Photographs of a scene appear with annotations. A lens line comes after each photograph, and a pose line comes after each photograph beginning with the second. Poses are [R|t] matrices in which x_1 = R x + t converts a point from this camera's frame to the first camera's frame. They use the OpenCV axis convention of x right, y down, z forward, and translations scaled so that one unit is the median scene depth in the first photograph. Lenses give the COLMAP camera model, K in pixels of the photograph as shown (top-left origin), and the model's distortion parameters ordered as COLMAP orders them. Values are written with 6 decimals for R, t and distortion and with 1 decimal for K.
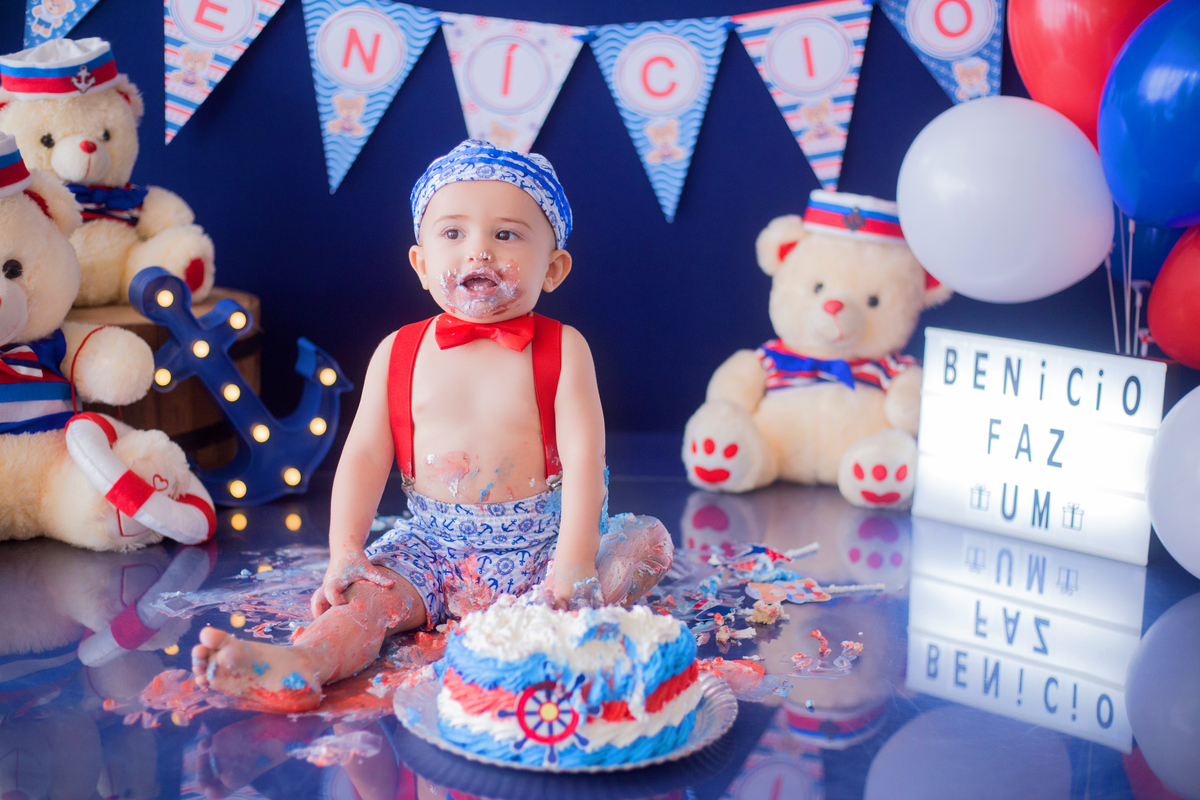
lens RADIAL K [[1810.8, 0, 594.8], [0, 1810.8, 394.8], [0, 0, 1]] dist [-0.086982, -0.180078]
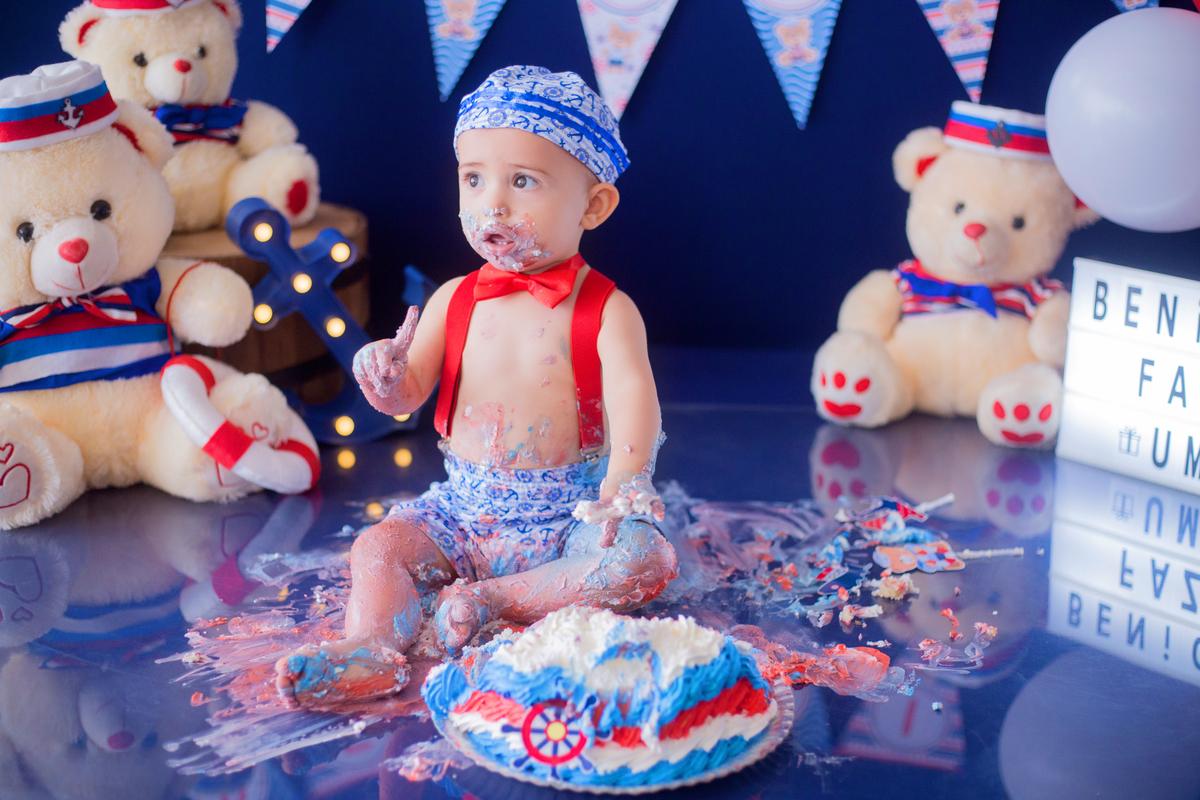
lens RADIAL K [[1810.8, 0, 594.8], [0, 1810.8, 394.8], [0, 0, 1]] dist [-0.086982, -0.180078]
pose [[0.996700, 0.003780, -0.081090, 0.012333], [0.004336, 0.995010, 0.099677, -0.056994], [0.081062, -0.099699, 0.991710, 0.055235]]
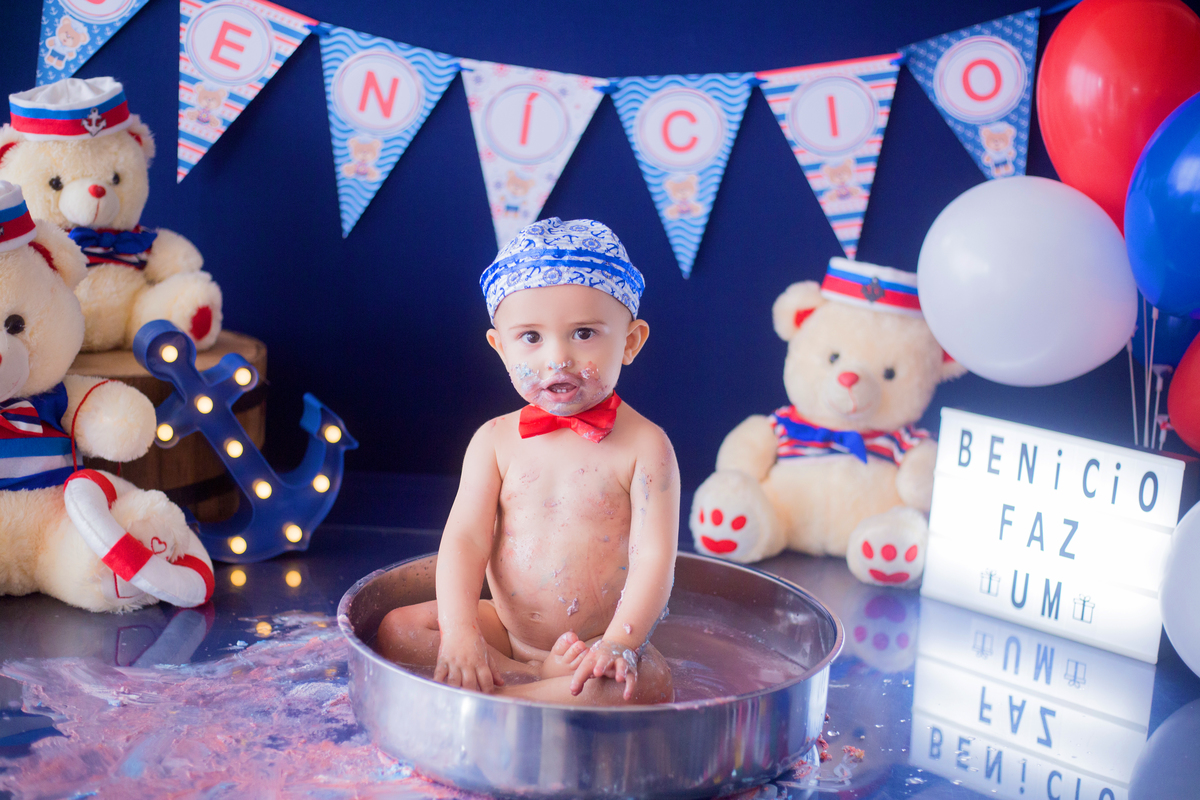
lens RADIAL K [[1810.8, 0, 594.8], [0, 1810.8, 394.8], [0, 0, 1]] dist [-0.086982, -0.180078]
pose [[0.999351, 0.035190, -0.007639, 0.001817], [-0.035080, 0.999284, 0.014162, -0.048662], [0.008132, -0.013885, 0.999871, 0.015231]]
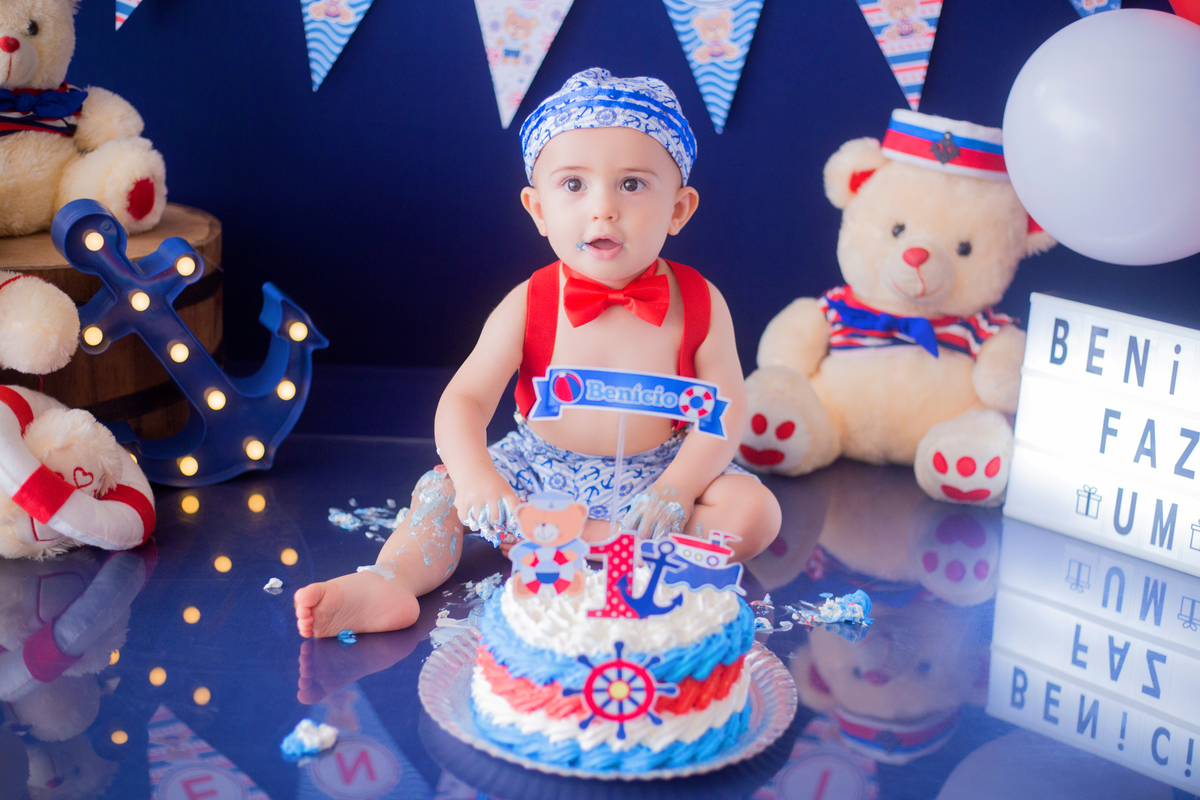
lens RADIAL K [[1791.4, 0, 600.0], [0, 1791.4, 400.0], [0, 0, 1]] dist [-0.113741, -0.088025]
pose [[0.999556, 0.023922, -0.017772, 0.004726], [-0.021844, 0.993789, 0.109114, -0.068102], [0.020272, -0.108677, 0.993870, 0.185655]]
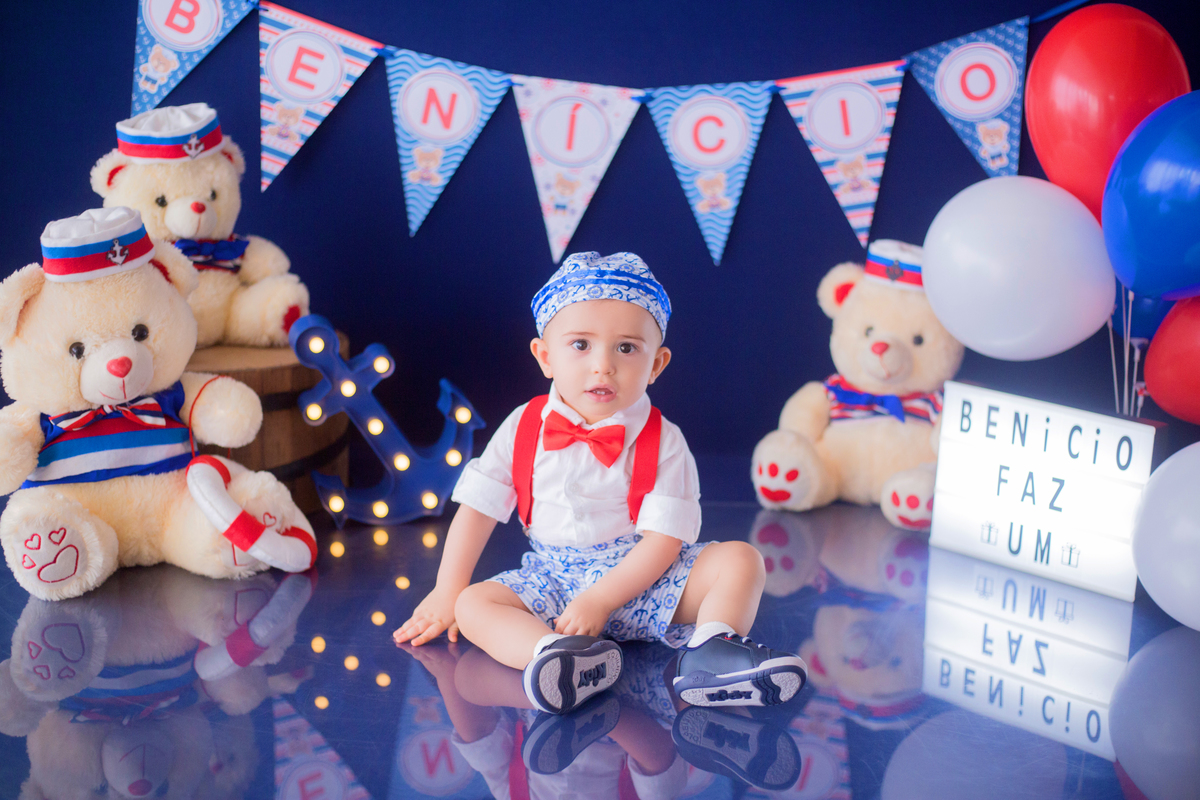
lens RADIAL K [[1810.8, 0, 594.8], [0, 1810.8, 394.8], [0, 0, 1]] dist [-0.086982, -0.180078]
pose [[0.999748, 0.011718, -0.019139, -0.012010], [-0.010708, 0.998589, 0.052015, -0.080164], [0.019721, -0.051796, 0.998463, -0.118656]]
